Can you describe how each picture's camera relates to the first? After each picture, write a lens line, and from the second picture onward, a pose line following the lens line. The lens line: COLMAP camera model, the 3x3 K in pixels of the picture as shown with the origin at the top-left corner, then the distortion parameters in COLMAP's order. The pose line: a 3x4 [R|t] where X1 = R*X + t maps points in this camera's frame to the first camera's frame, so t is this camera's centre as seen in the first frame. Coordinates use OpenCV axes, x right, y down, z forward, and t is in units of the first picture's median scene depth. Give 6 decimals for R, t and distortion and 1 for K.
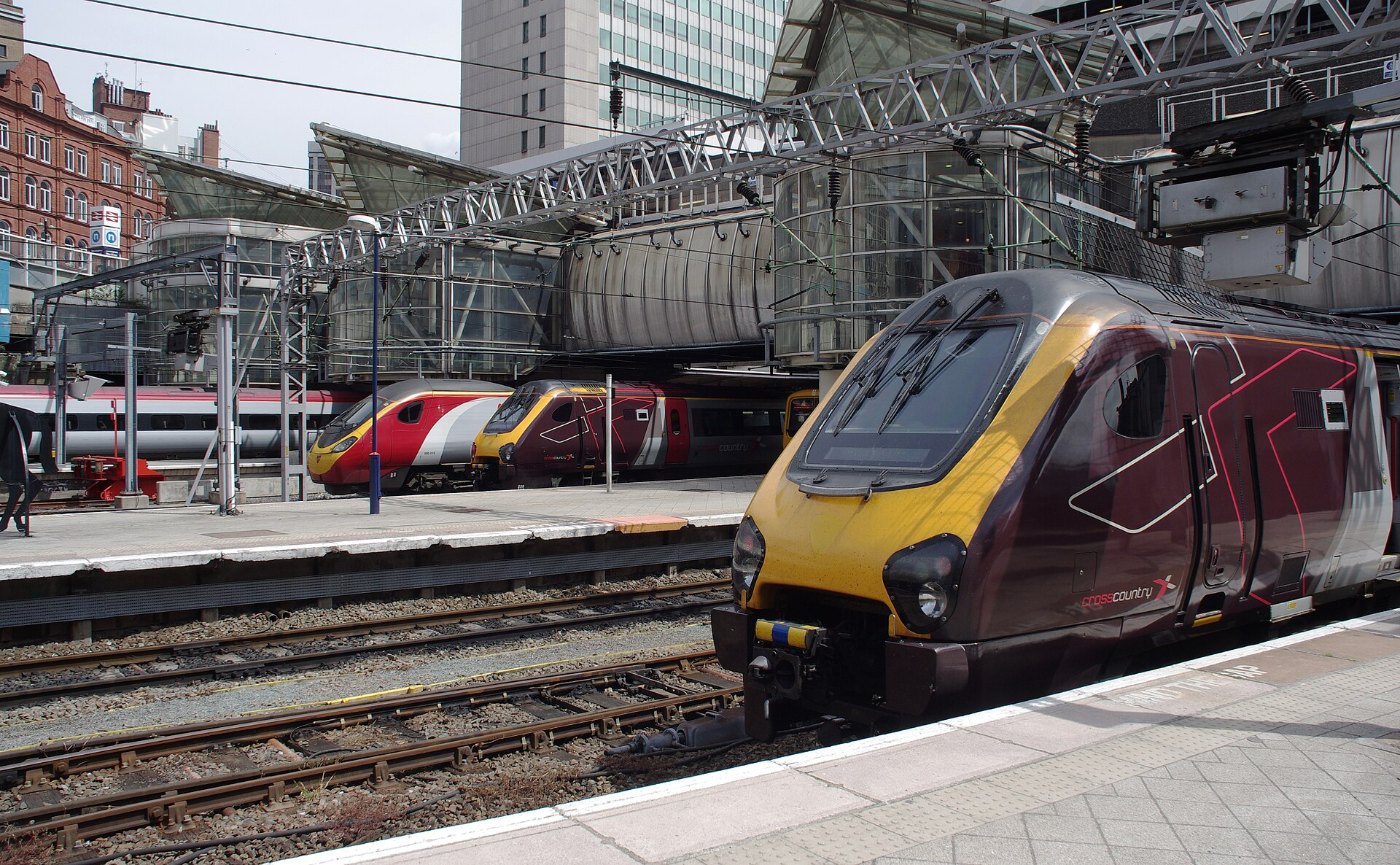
lens RADIAL K [[1201.7, 0, 700.5], [0, 1201.7, 423.3], [0, 0, 1]] dist [-0.115882, 0.102266]
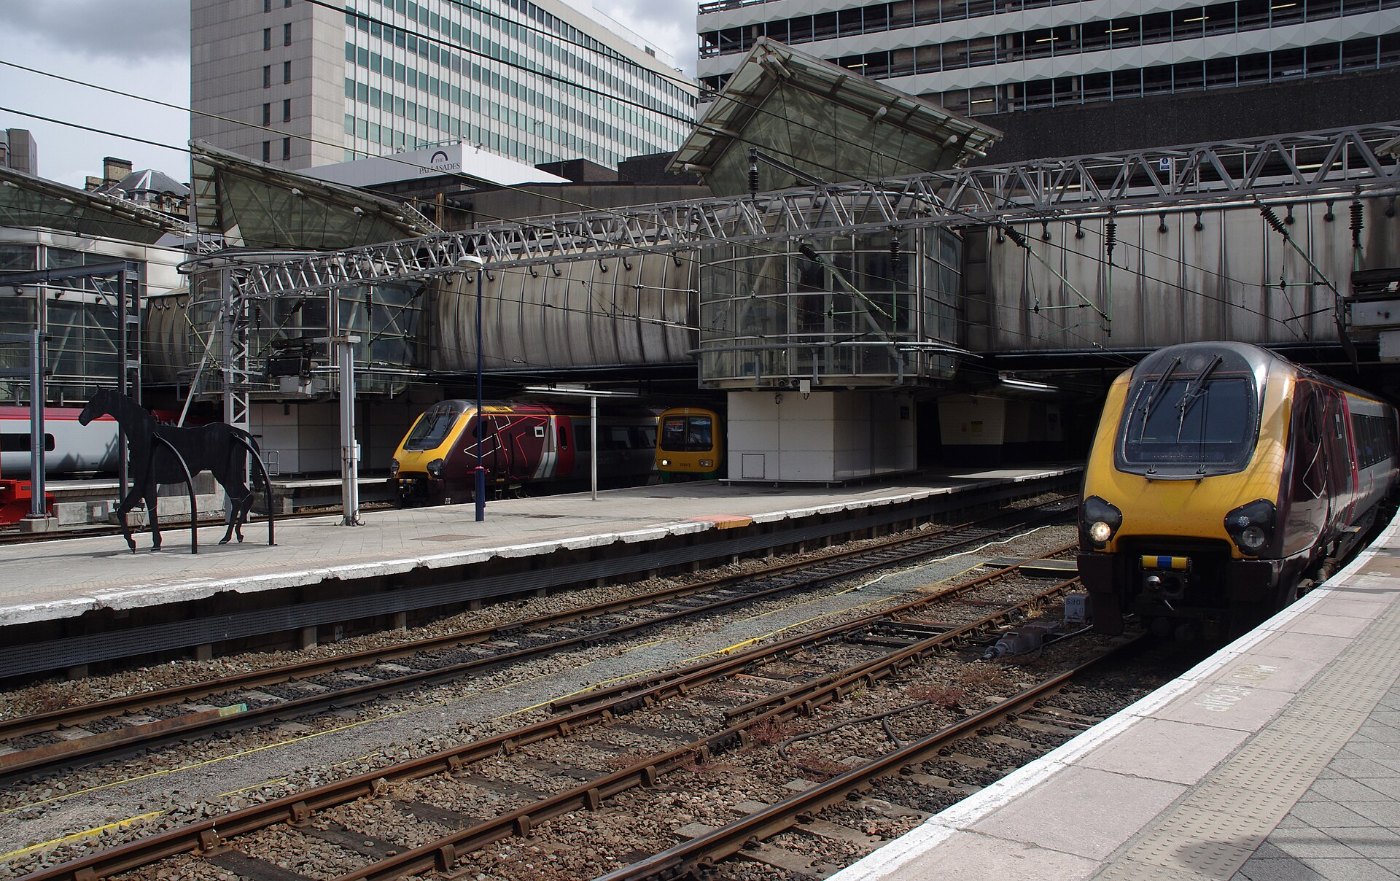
lens RADIAL K [[1213.9, 0, 712.8], [0, 1213.9, 446.4], [0, 0, 1]] dist [-0.132915, 0.115499]
pose [[0.954090, -0.009757, 0.299361, -0.432011], [0.007790, 0.999940, 0.007762, -0.001804], [-0.299418, -0.005073, 0.954109, -0.168453]]
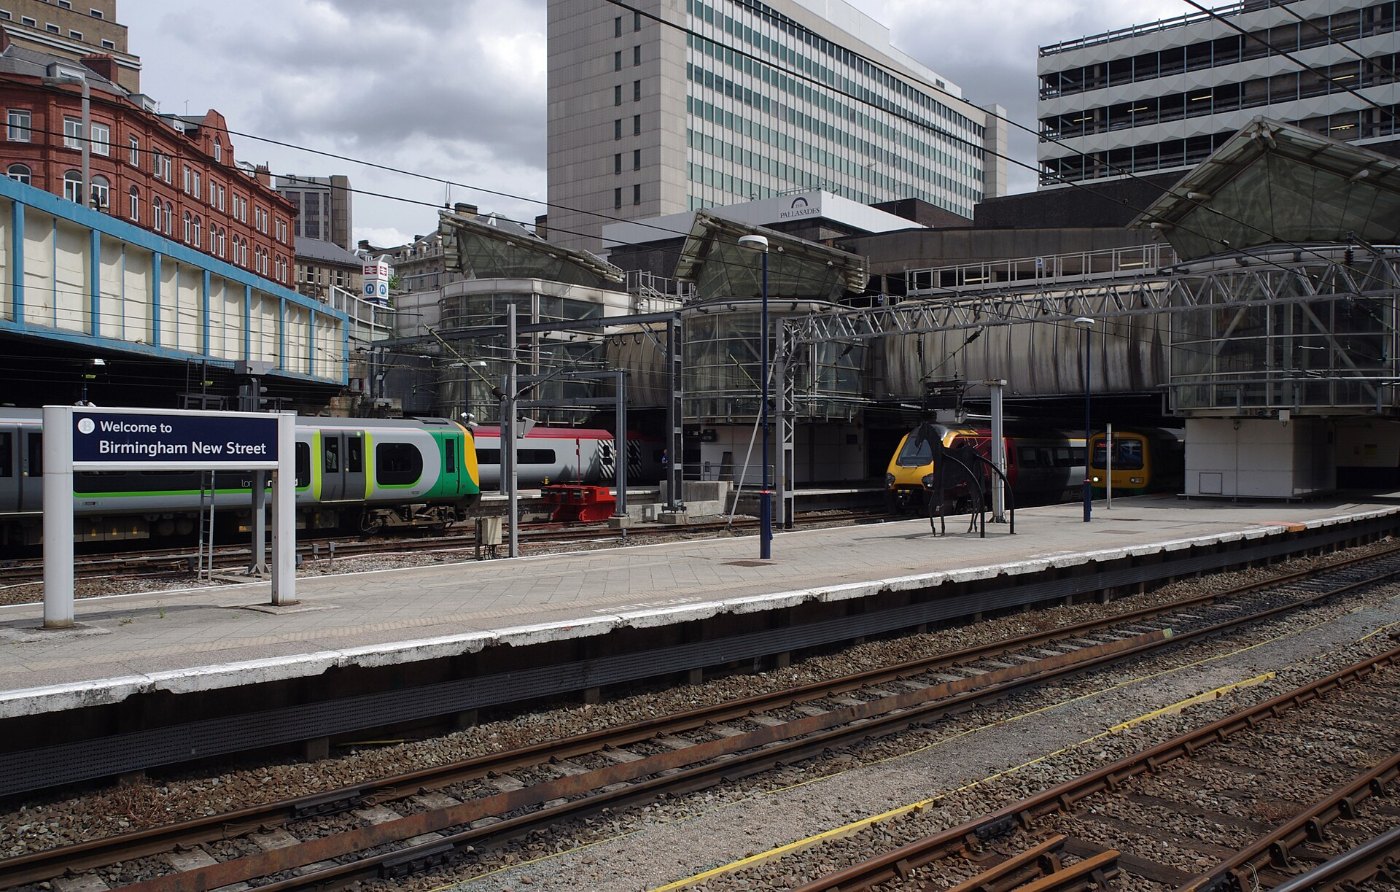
lens RADIAL K [[1201.4, 0, 650.0], [0, 1201.4, 459.0], [0, 0, 1]] dist [-0.000677, 0.021596]
pose [[0.996265, 0.001141, 0.086336, -1.000157], [-0.001396, 0.999995, 0.002898, -0.004493], [-0.086332, -0.003007, 0.996262, -0.455275]]
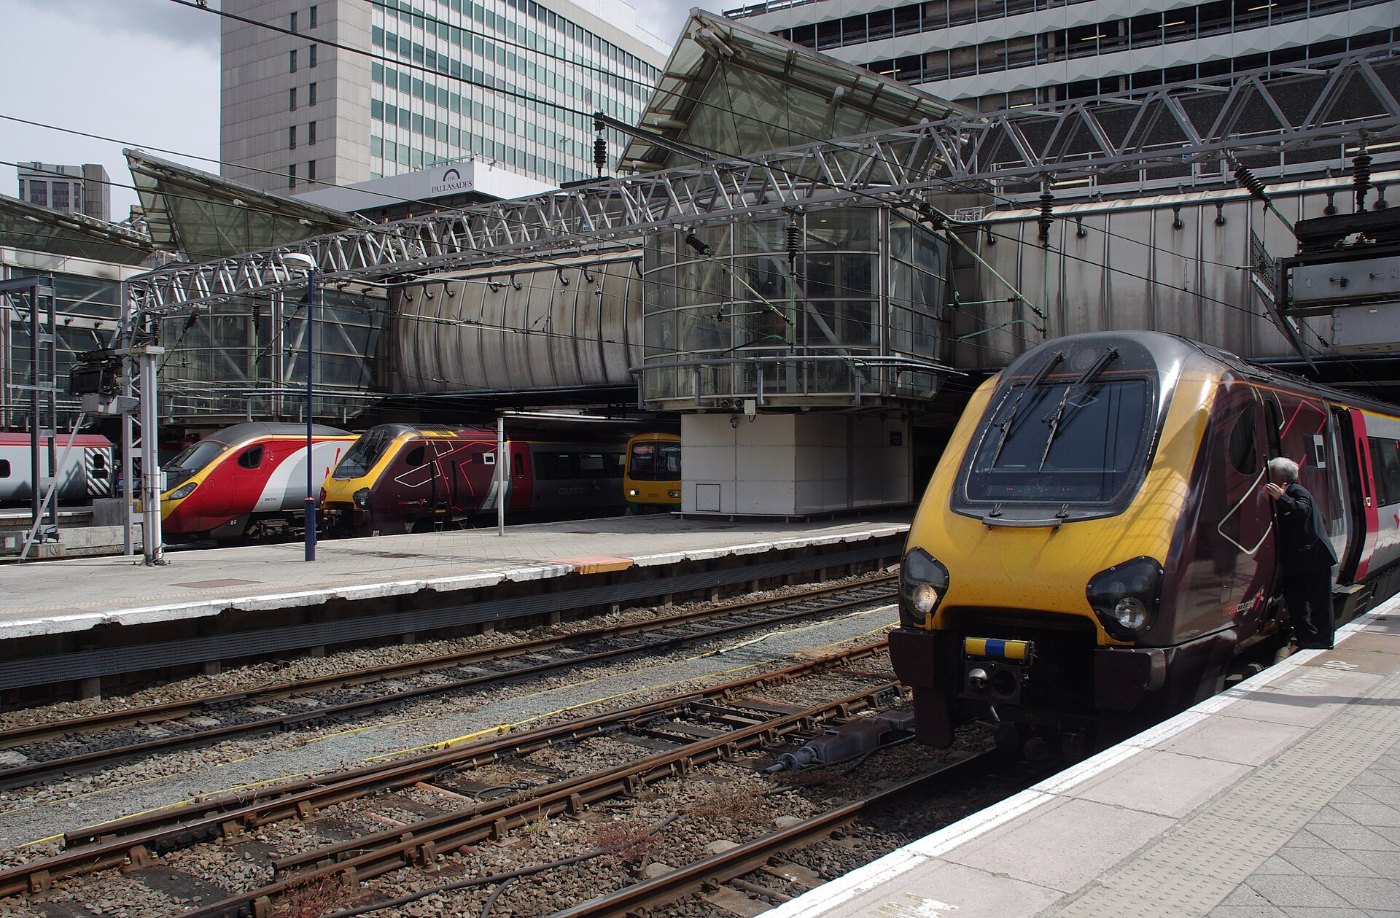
lens RADIAL K [[1206.5, 0, 690.7], [0, 1206.5, 477.5], [0, 0, 1]] dist [-0.117065, 0.088329]
pose [[0.976583, -0.006403, 0.215044, -0.190976], [0.004579, 0.999949, 0.008978, 0.000877], [-0.215091, -0.007783, 0.976563, -0.018405]]
